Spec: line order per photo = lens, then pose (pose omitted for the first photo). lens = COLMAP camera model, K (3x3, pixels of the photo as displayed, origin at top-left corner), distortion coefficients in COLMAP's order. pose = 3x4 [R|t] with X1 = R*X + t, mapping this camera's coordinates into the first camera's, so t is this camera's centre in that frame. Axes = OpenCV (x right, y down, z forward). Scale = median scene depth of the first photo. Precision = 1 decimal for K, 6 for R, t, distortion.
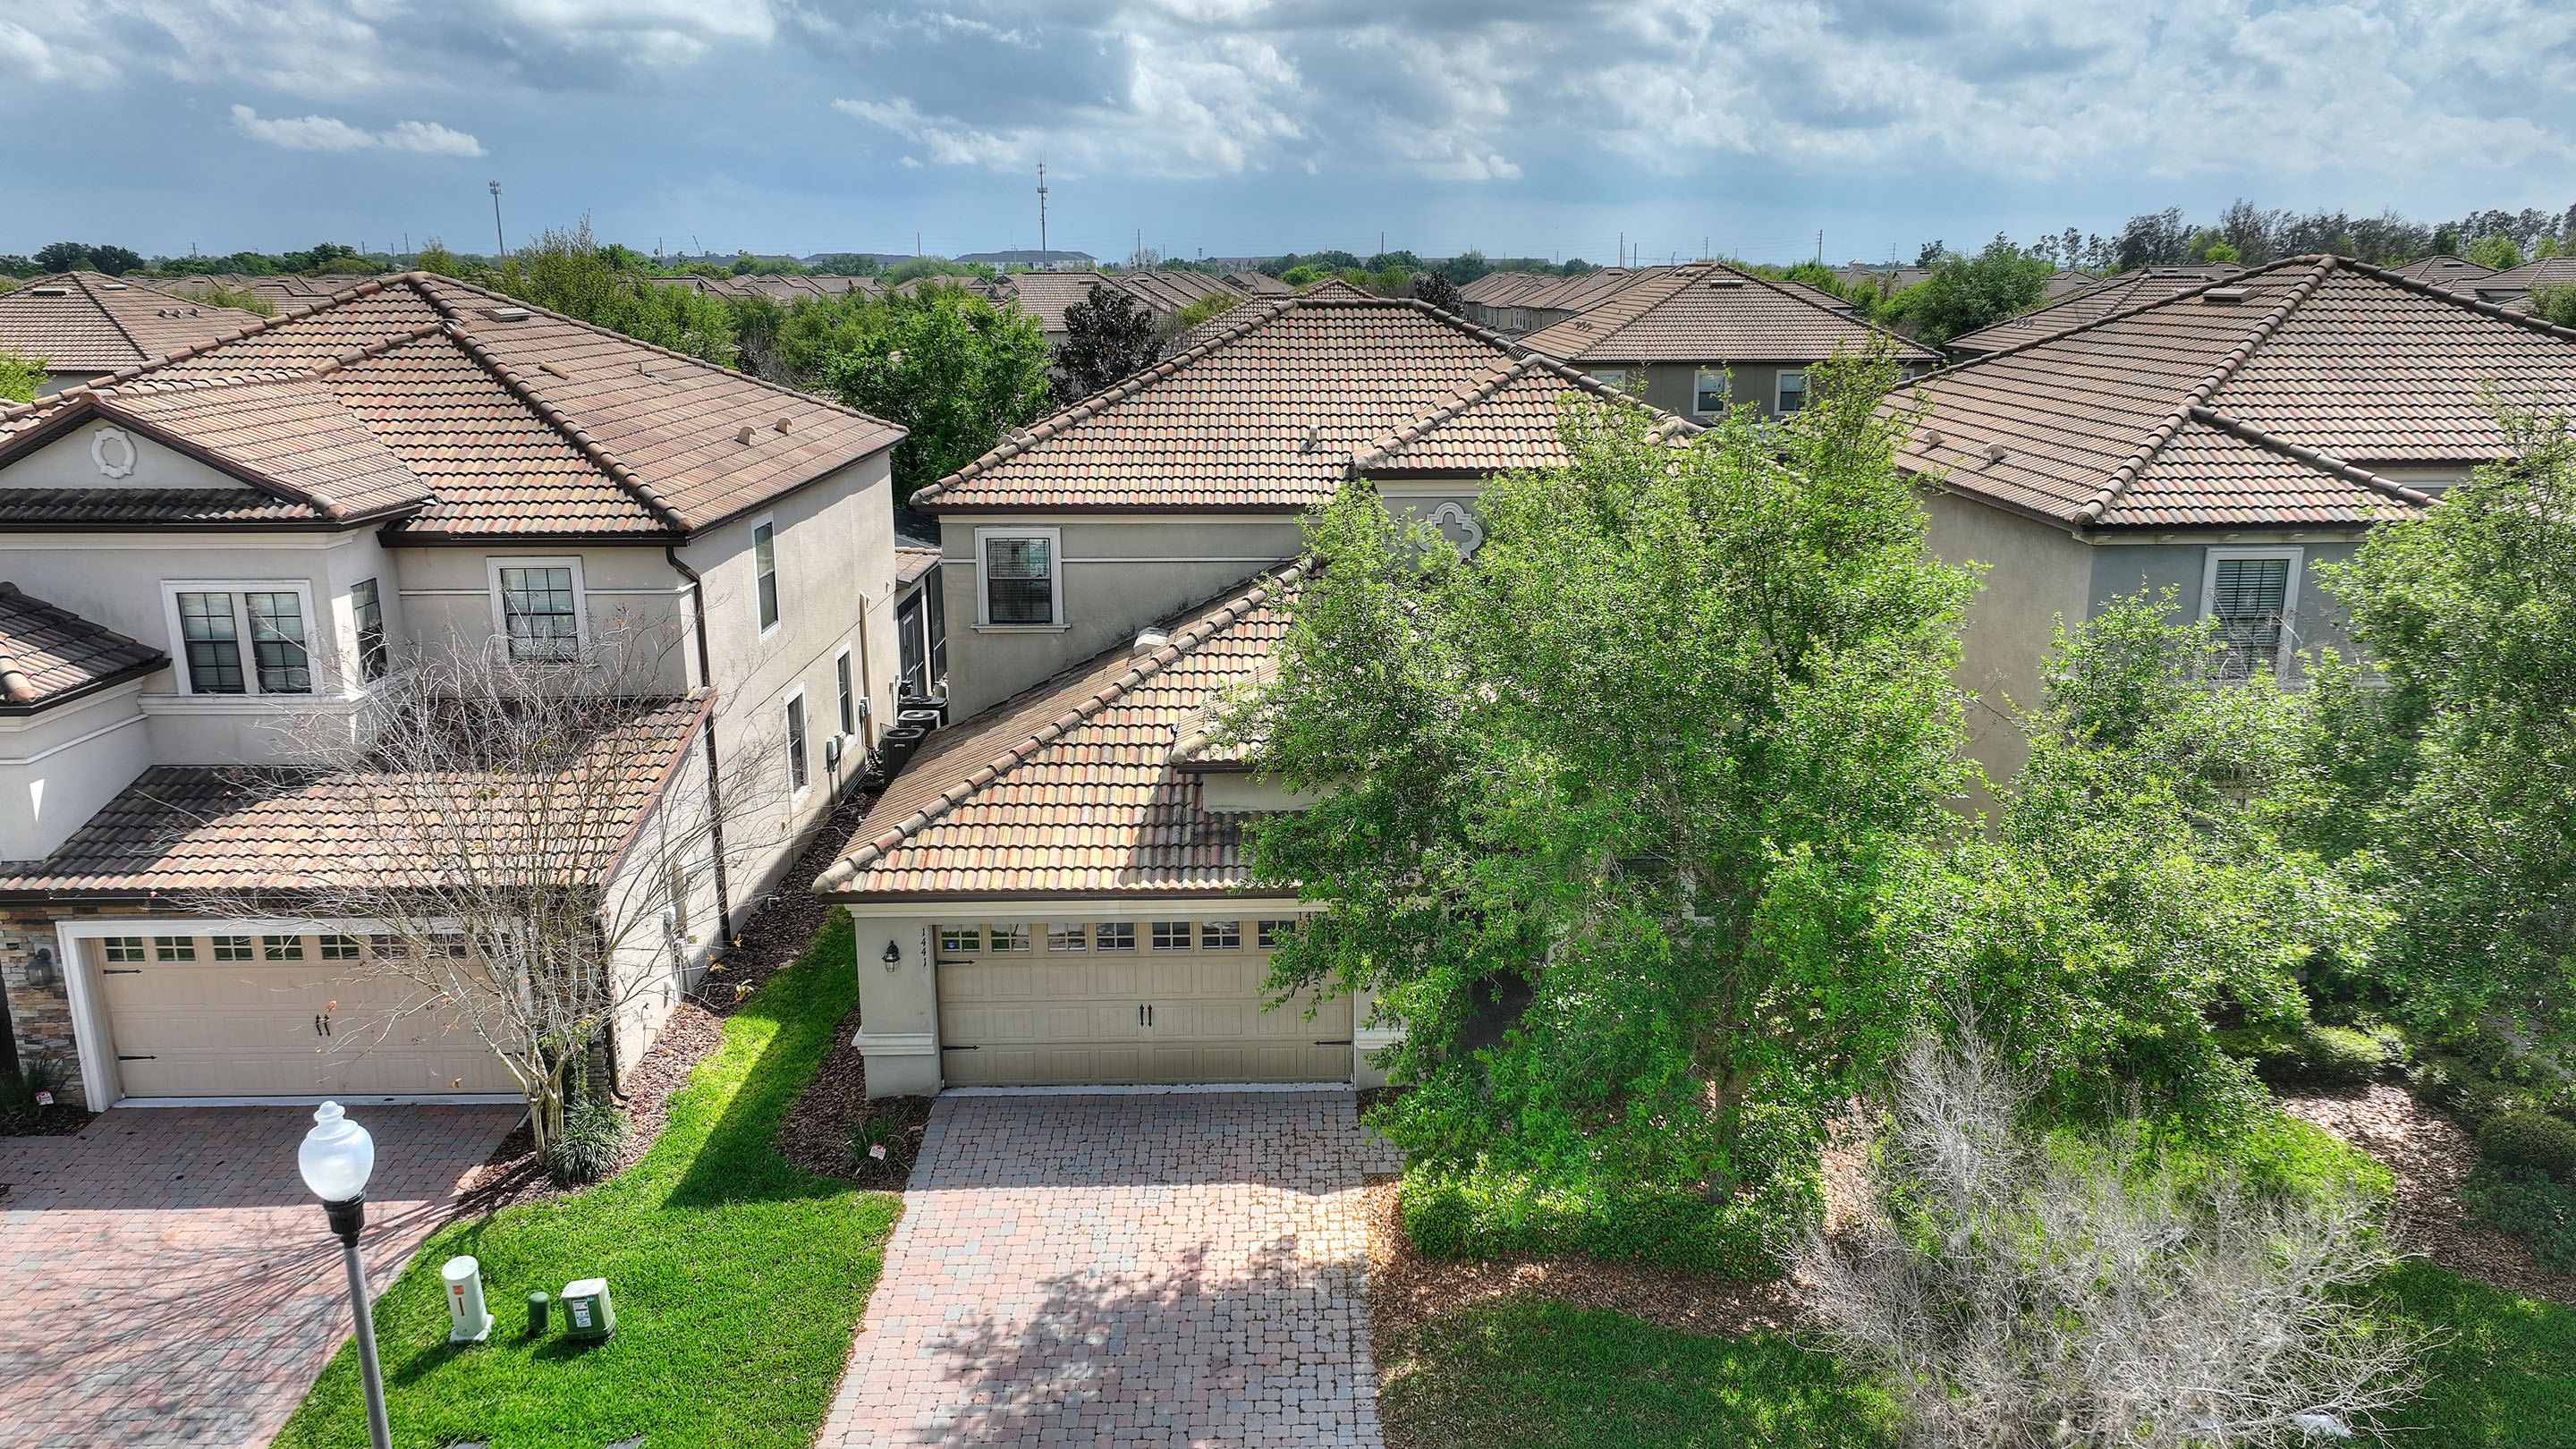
lens RADIAL K [[1782.0, 0, 1281.0], [0, 1782.0, 723.6], [0, 0, 1]] dist [-0.013404, 0.021947]
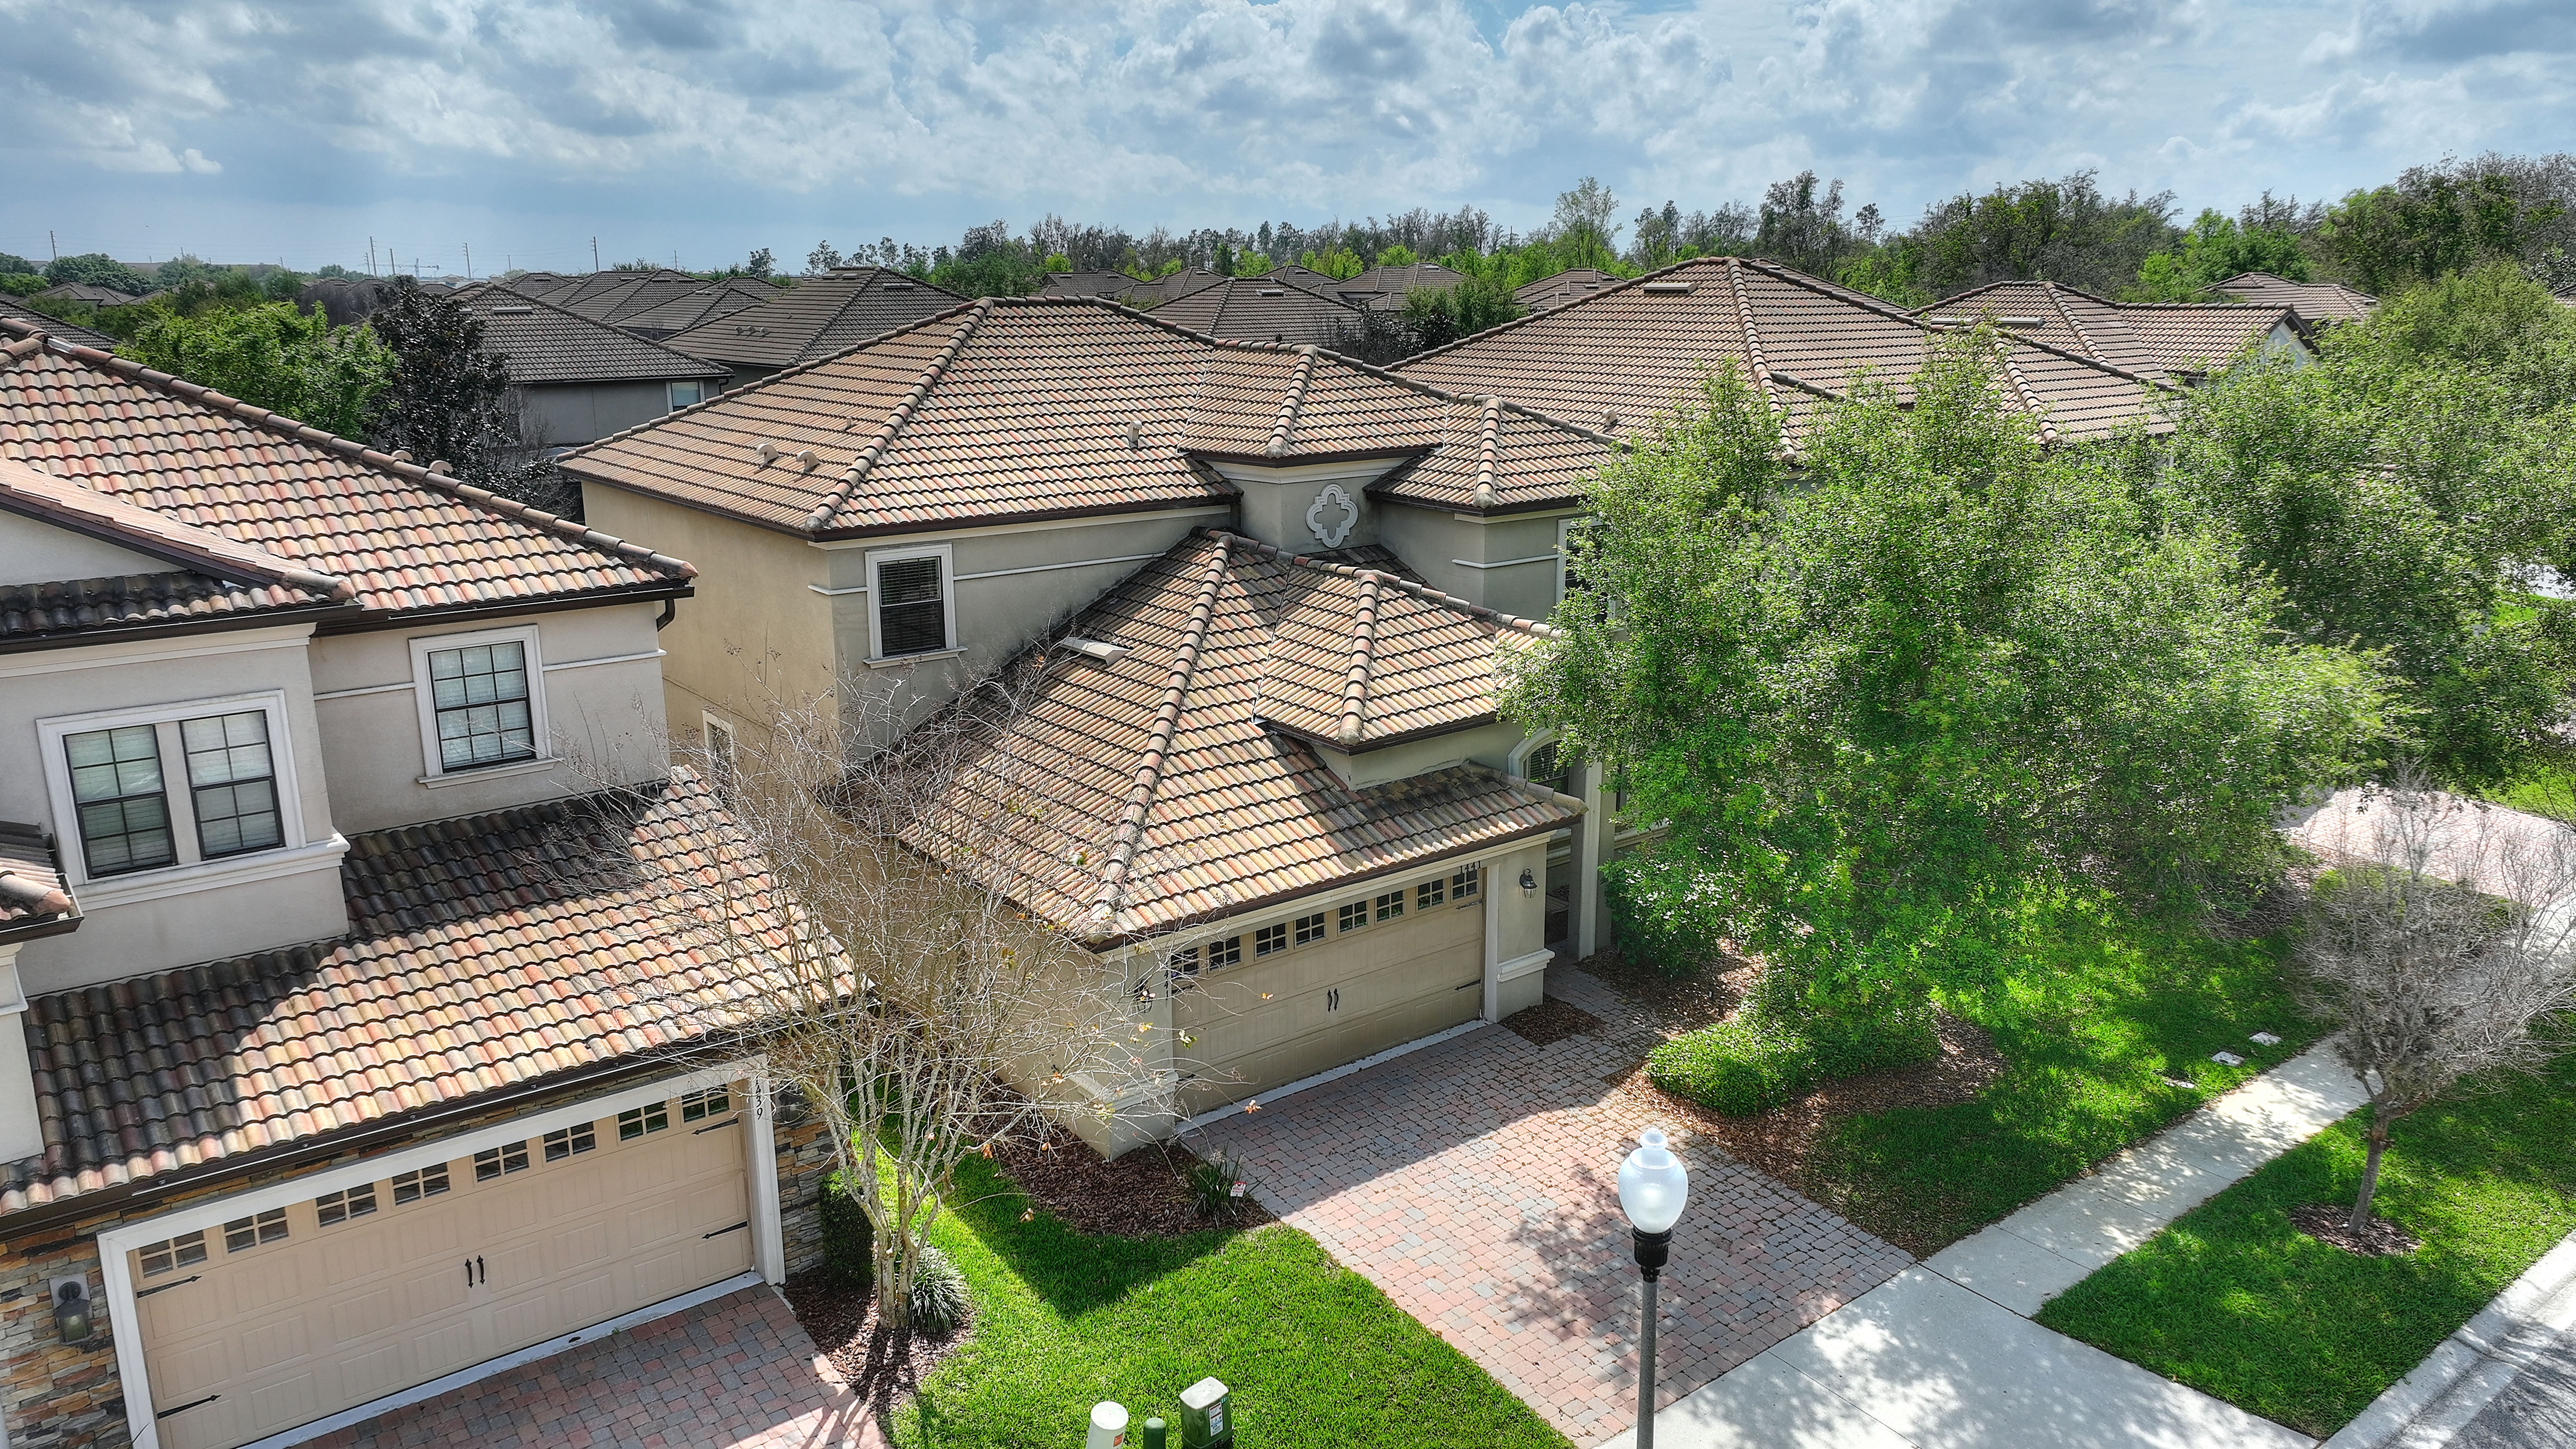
lens RADIAL K [[1782.0, 0, 1266.6], [0, 1782.0, 738.5], [0, 0, 1]] dist [-0.013404, 0.021947]
pose [[0.804880, -0.151198, 0.573853, -0.645524], [0.149907, 0.987439, 0.049910, -0.037592], [-0.574191, 0.045853, 0.817436, 0.181515]]
